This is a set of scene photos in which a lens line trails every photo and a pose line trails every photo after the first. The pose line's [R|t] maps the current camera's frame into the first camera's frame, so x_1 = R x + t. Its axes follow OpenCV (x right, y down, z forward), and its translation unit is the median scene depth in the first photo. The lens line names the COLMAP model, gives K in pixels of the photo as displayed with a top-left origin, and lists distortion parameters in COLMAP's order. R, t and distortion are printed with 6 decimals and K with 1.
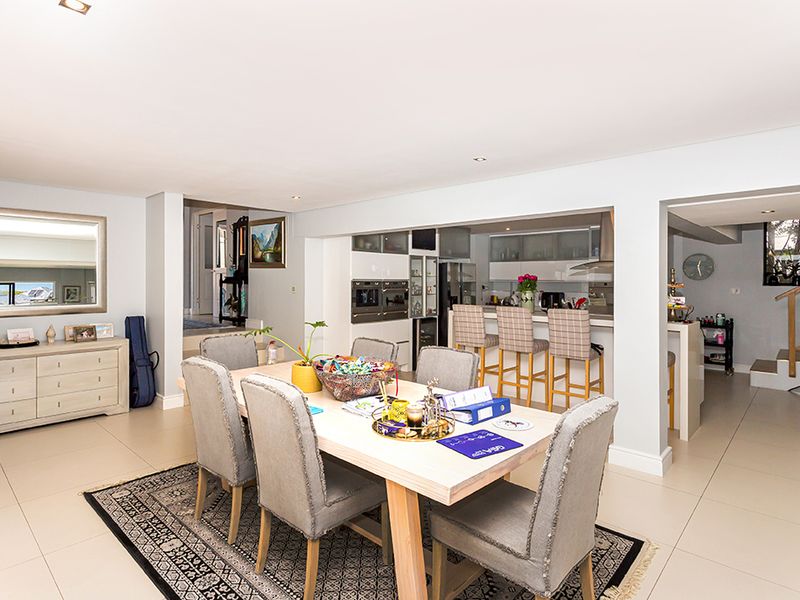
lens RADIAL K [[446.6, 0, 400.4], [0, 446.6, 280.7], [0, 0, 1]] dist [0.001212, 0.000504]
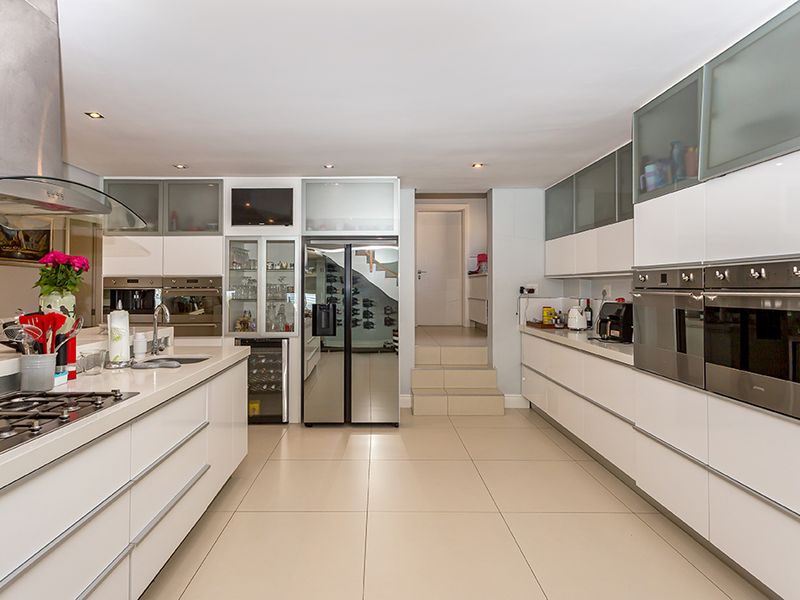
lens RADIAL K [[446.6, 0, 400.4], [0, 446.6, 280.7], [0, 0, 1]] dist [0.001212, 0.000504]
pose [[0.706516, -0.014623, -0.707546, 0.634823], [0.005366, 0.999868, -0.015306, 0.016151], [0.707677, 0.007017, 0.706502, 0.732140]]
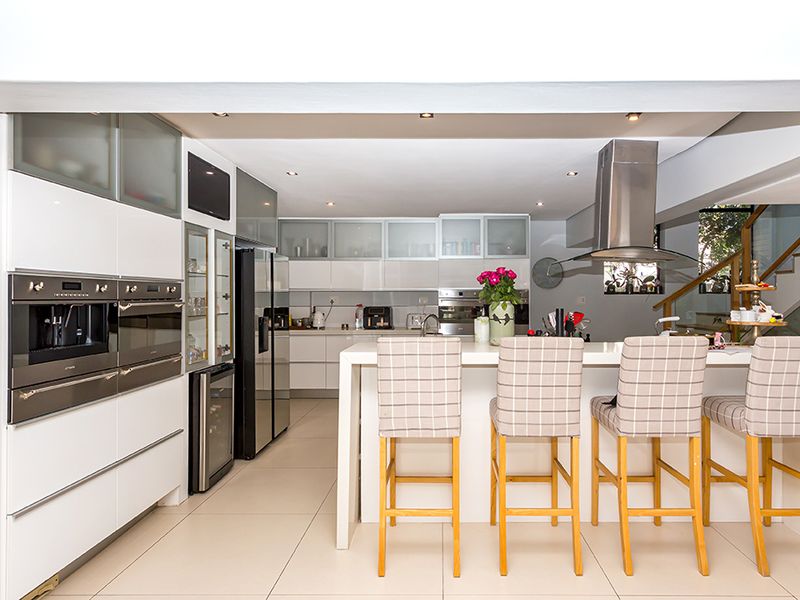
lens RADIAL K [[455.5, 0, 434.5], [0, 455.5, 296.8], [0, 0, 1]] dist [0.002681, 0.001543]
pose [[0.738769, -0.004734, 0.673942, -0.092374], [0.003767, 0.999989, 0.002895, 0.012242], [-0.673948, 0.000400, 0.738778, 0.531890]]
